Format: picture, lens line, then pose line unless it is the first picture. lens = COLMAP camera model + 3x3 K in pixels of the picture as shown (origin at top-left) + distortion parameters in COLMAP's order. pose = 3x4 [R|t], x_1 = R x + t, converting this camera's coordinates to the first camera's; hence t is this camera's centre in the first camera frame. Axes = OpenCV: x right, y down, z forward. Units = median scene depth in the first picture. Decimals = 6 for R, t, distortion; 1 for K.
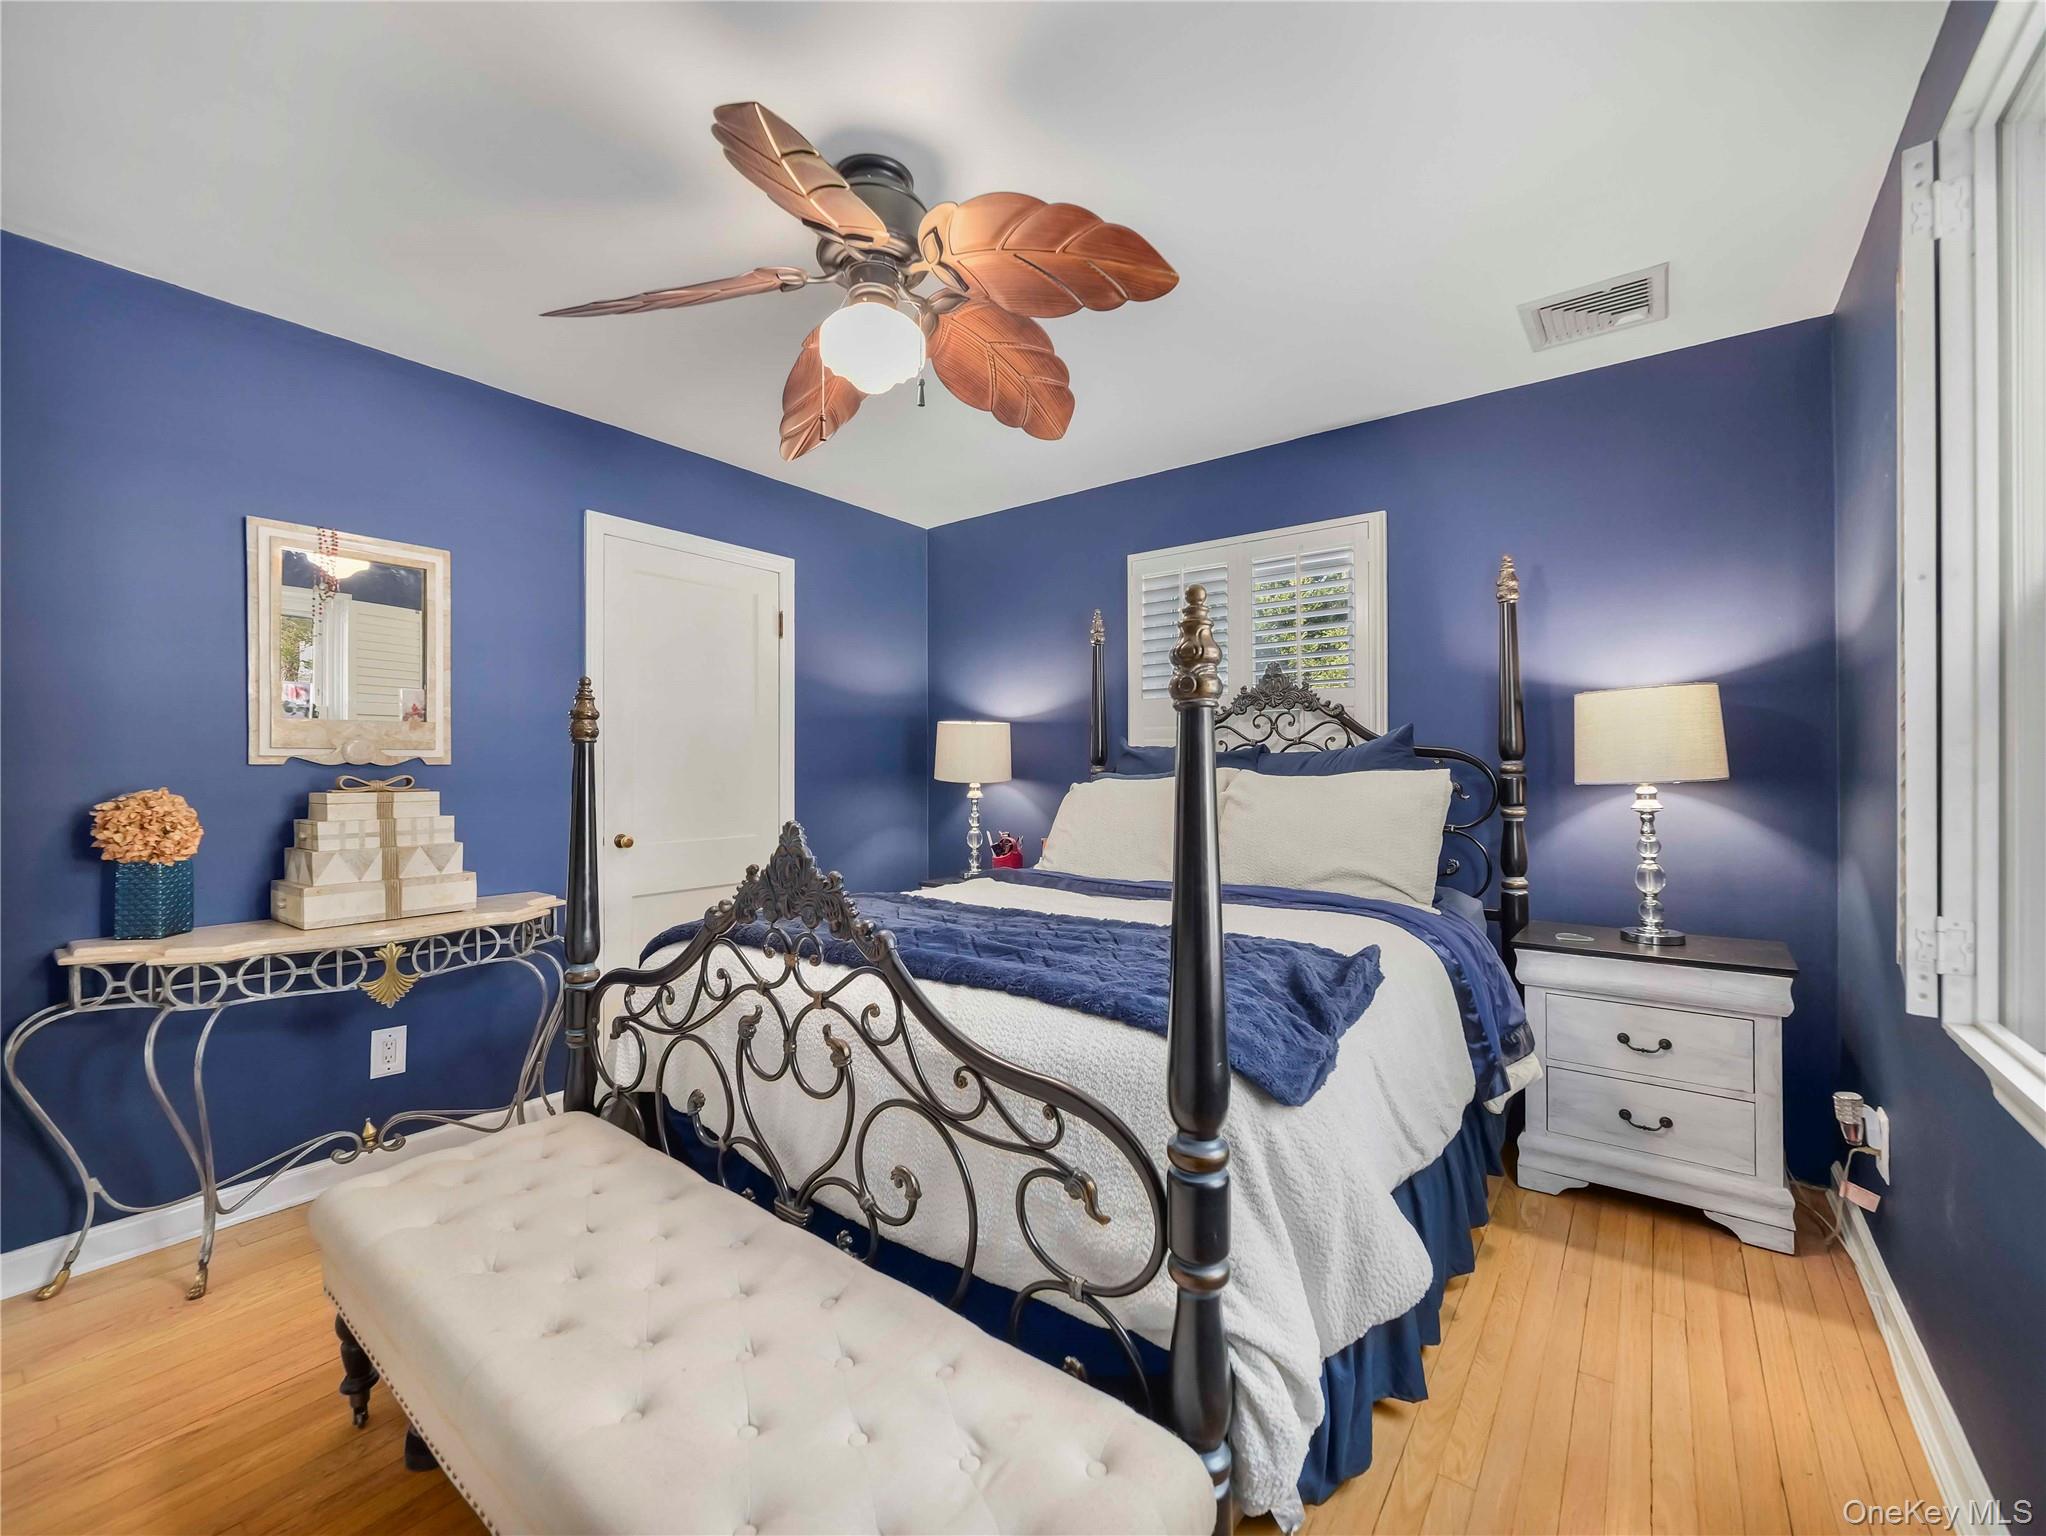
lens RADIAL K [[859.7, 0, 1018.8], [0, 859.7, 763.0], [0, 0, 1]] dist [-0.001955, -0.000876]
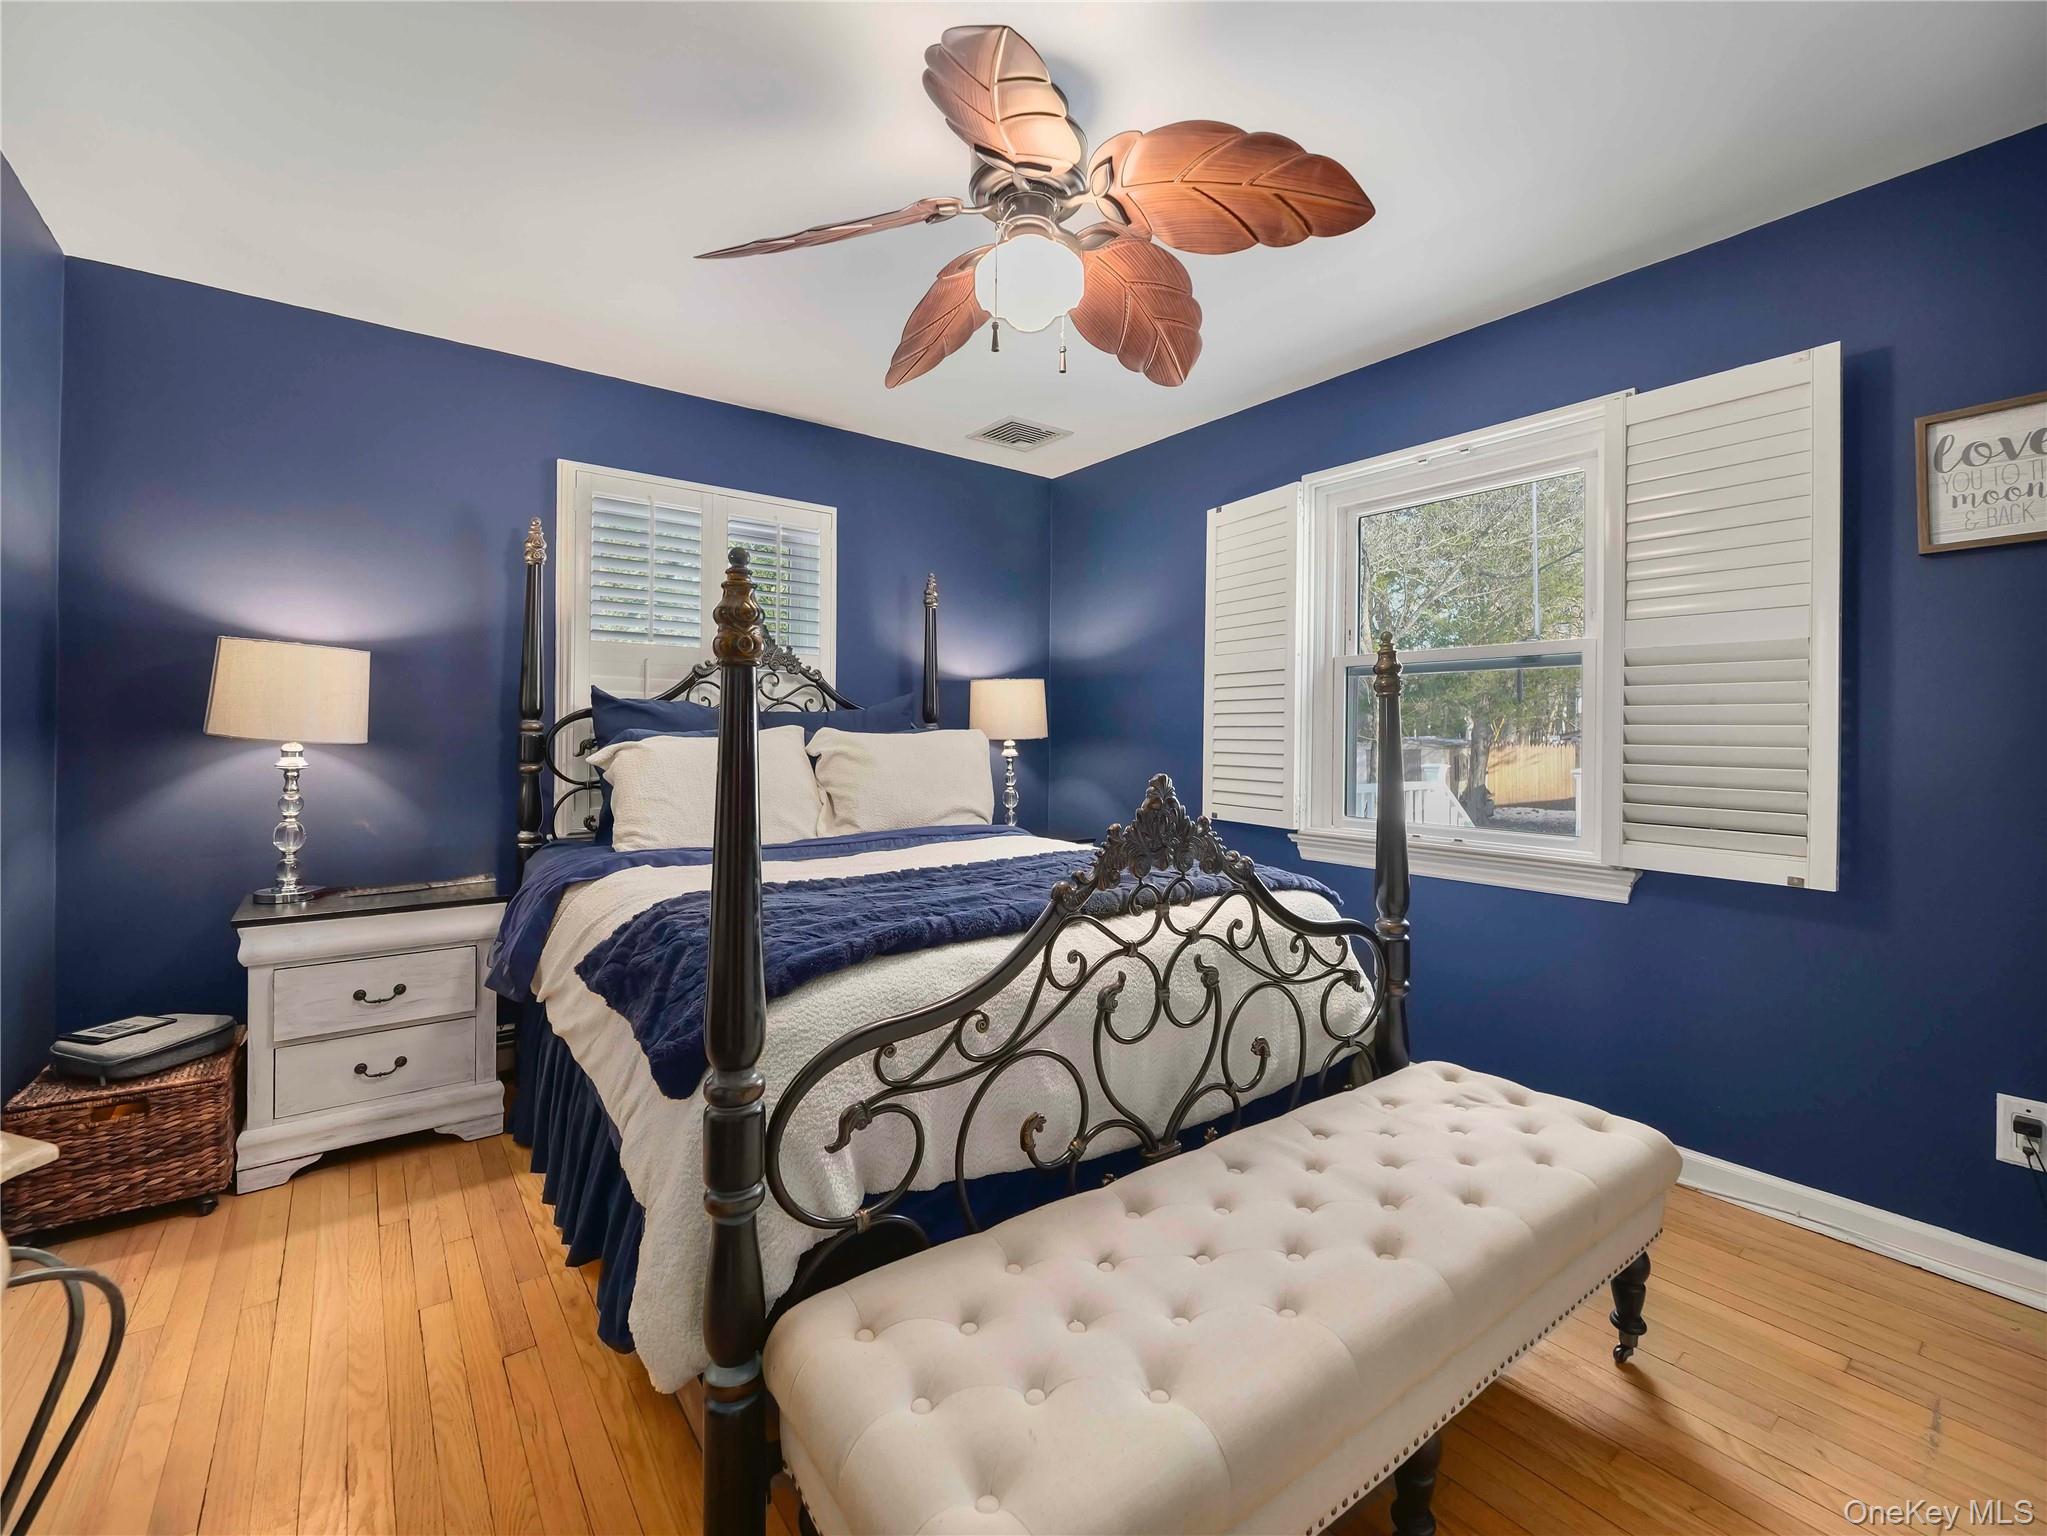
lens RADIAL K [[864.5, 0, 1026.0], [0, 864.5, 728.6], [0, 0, 1]] dist [-0.001345, -0.000201]
pose [[0.265338, 0.011693, 0.964085, -1.263809], [-0.015713, 0.999846, -0.007802, 0.024343], [-0.964028, -0.013079, 0.265481, 0.860007]]
